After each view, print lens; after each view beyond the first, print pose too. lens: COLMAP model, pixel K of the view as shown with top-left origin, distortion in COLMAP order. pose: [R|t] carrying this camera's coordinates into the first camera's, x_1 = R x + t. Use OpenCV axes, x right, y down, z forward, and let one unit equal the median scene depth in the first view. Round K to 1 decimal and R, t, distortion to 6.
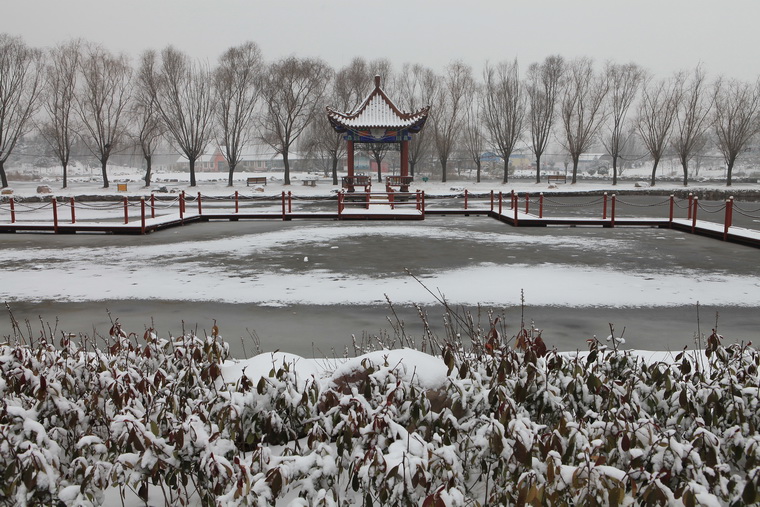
lens RADIAL K [[654.3, 0, 380.4], [0, 654.3, 254.2], [0, 0, 1]] dist [-0.064885, 0.012015]
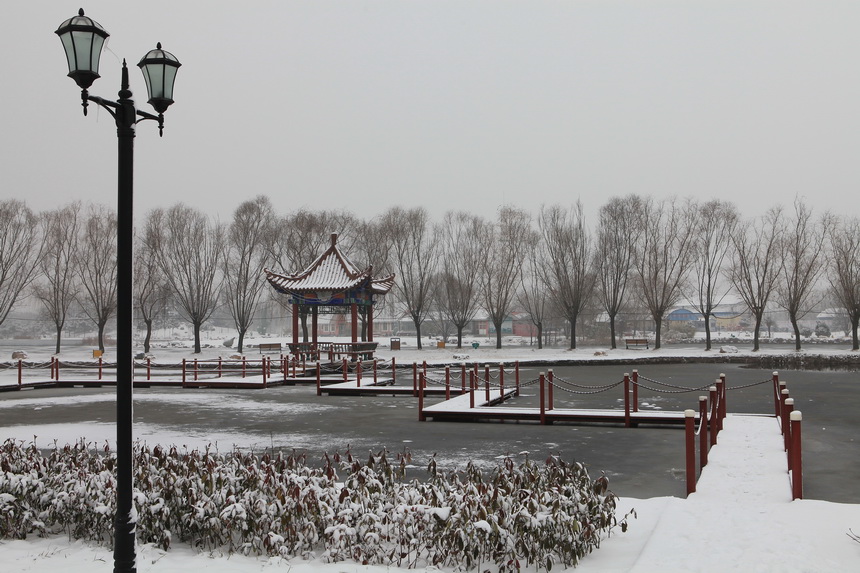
lens RADIAL K [[848.0, 0, 430.9], [0, 848.0, 288.2], [0, 0, 1]] dist [-0.087928, 0.000000]
pose [[0.980342, -0.017398, -0.196539, 0.289660], [-0.018286, 0.983806, -0.178302, 0.009785], [0.196458, 0.178391, 0.964148, -0.087679]]
